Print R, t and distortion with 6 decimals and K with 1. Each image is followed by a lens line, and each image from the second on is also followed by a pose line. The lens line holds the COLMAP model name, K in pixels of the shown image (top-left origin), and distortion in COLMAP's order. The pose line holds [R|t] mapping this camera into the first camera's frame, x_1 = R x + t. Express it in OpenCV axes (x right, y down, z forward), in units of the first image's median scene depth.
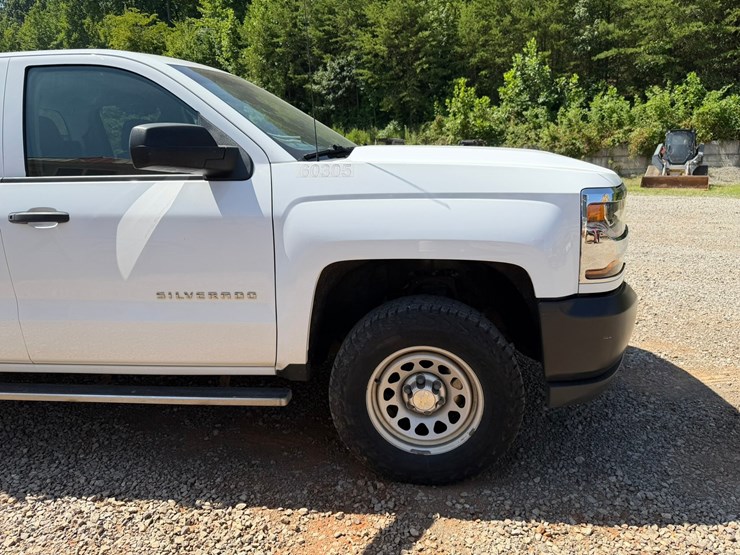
lens RADIAL K [[528.8, 0, 368.4], [0, 528.8, 277.3], [0, 0, 1]] dist [0.012724, -0.020881]
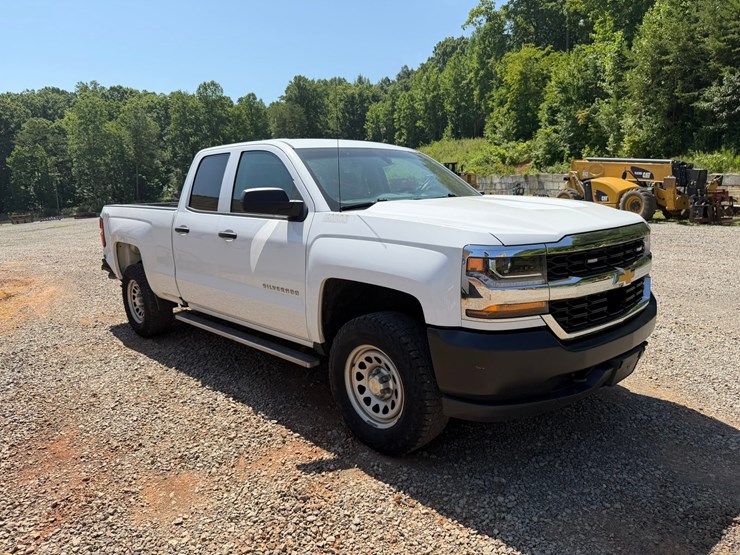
lens RADIAL K [[528.8, 0, 368.4], [0, 528.8, 277.3], [0, 0, 1]] dist [0.012724, -0.020881]
pose [[0.771025, 0.122777, -0.624857, 0.063009], [-0.148460, 0.988856, 0.011111, -0.004193], [0.619258, 0.084200, 0.780660, -0.007600]]
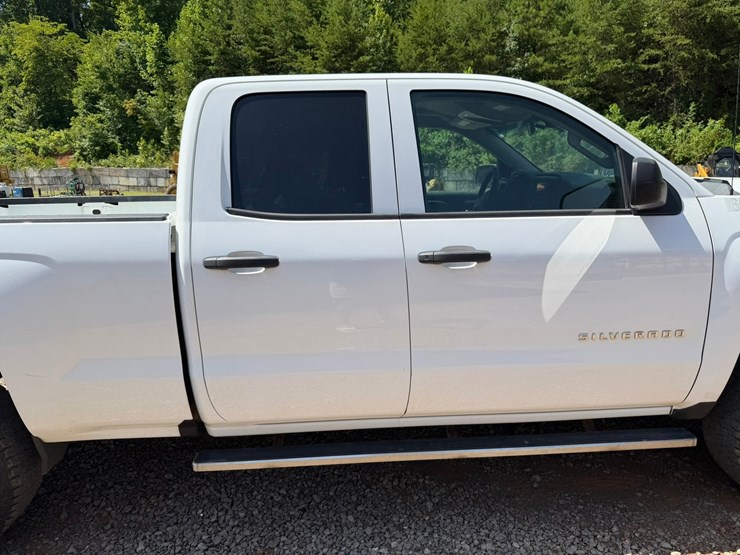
lens RADIAL K [[527.9, 0, 375.2], [0, 527.9, 280.2], [0, 0, 1]] dist [0.002164, -0.002945]
pose [[0.984886, -0.025749, 0.171278, -0.062641], [0.031072, 0.999112, -0.028466, -0.003582], [-0.170393, 0.033357, 0.984811, 0.009545]]
